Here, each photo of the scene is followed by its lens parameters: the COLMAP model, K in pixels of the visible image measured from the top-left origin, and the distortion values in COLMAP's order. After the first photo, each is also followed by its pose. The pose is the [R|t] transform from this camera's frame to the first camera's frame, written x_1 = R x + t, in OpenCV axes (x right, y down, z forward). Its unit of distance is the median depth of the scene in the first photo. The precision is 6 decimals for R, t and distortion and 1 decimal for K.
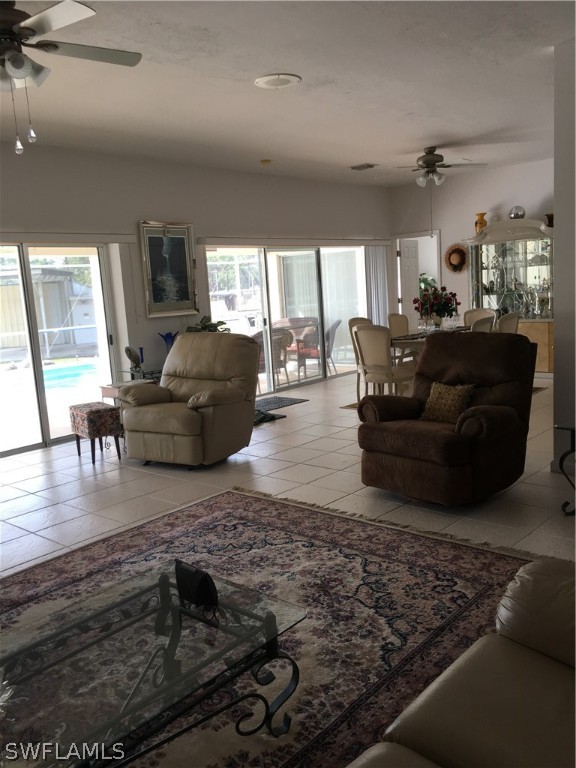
lens RADIAL K [[654.2, 0, 288.1], [0, 654.2, 381.6], [0, 0, 1]] dist [0.059559, -0.008418]
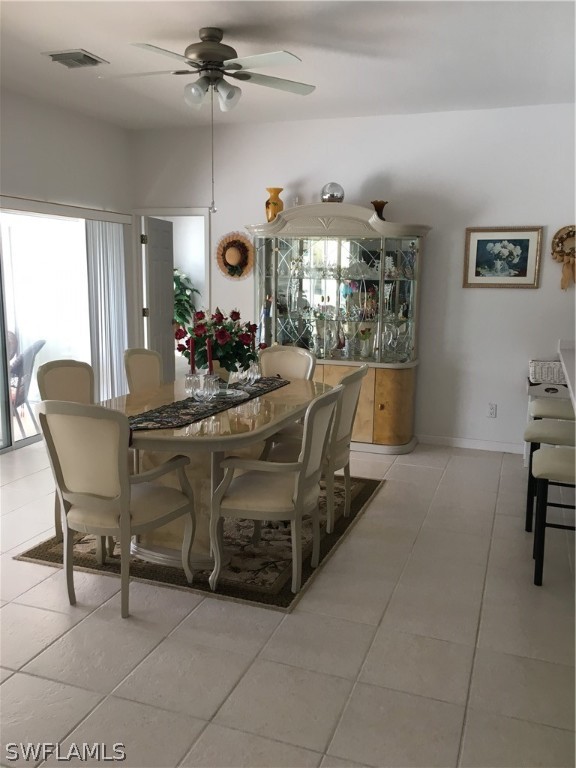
lens RADIAL K [[654.2, 0, 288.1], [0, 654.2, 381.6], [0, 0, 1]] dist [0.059559, -0.008418]
pose [[0.924107, 0.012708, 0.381924, 0.064347], [-0.018537, 0.999761, 0.011588, -0.076967], [-0.381685, -0.017788, 0.924121, 0.409284]]
